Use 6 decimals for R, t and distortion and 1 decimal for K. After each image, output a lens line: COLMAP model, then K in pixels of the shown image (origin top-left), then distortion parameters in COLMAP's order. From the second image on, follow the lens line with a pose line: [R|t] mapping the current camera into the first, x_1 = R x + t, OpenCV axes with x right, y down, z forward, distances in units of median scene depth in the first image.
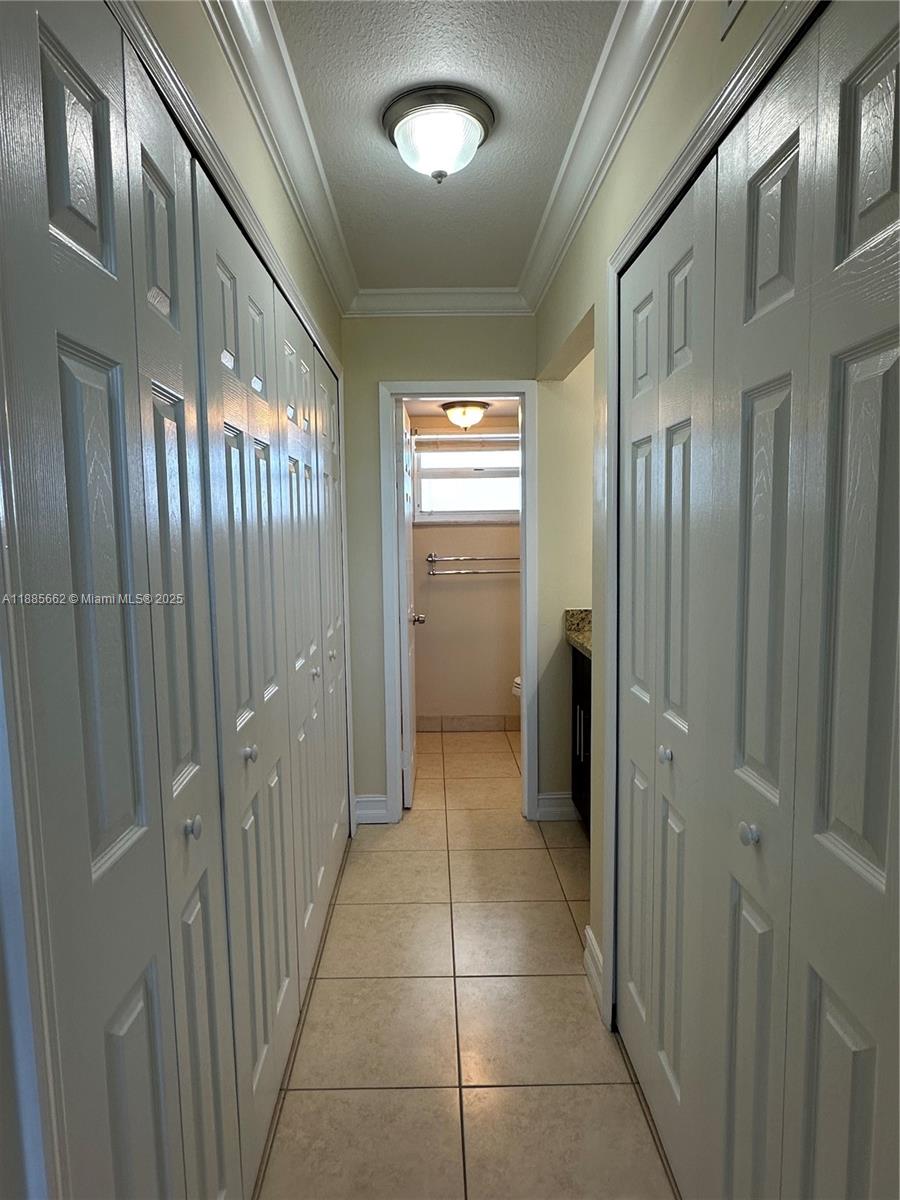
lens RADIAL K [[694.0, 0, 448.3], [0, 694.0, 589.8], [0, 0, 1]] dist [-0.002626, 0.001702]
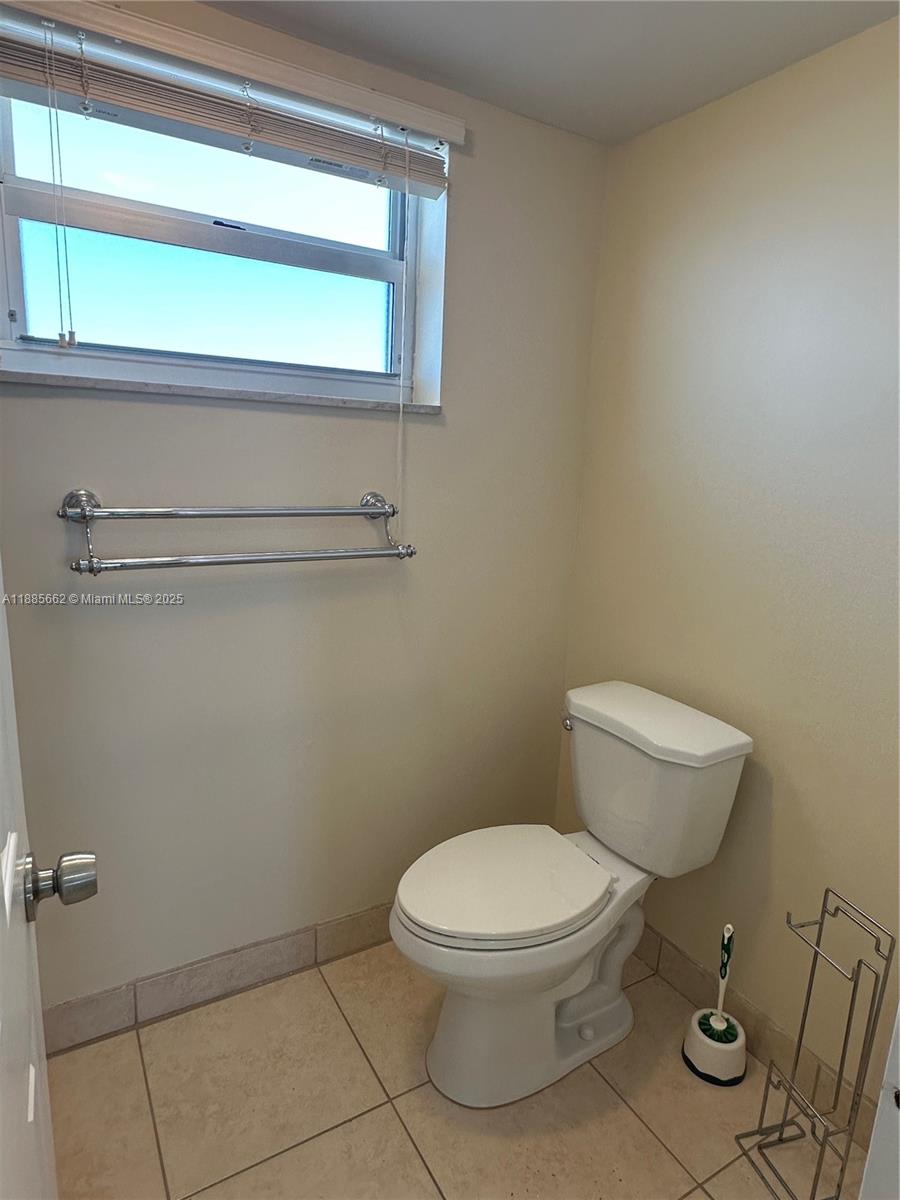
lens RADIAL K [[694.0, 0, 448.3], [0, 694.0, 589.8], [0, 0, 1]] dist [-0.002626, 0.001702]
pose [[0.870034, -0.046699, 0.490775, -0.033375], [-0.013375, 0.992901, 0.118189, -0.048320], [-0.492810, -0.109392, 0.863233, 0.675925]]
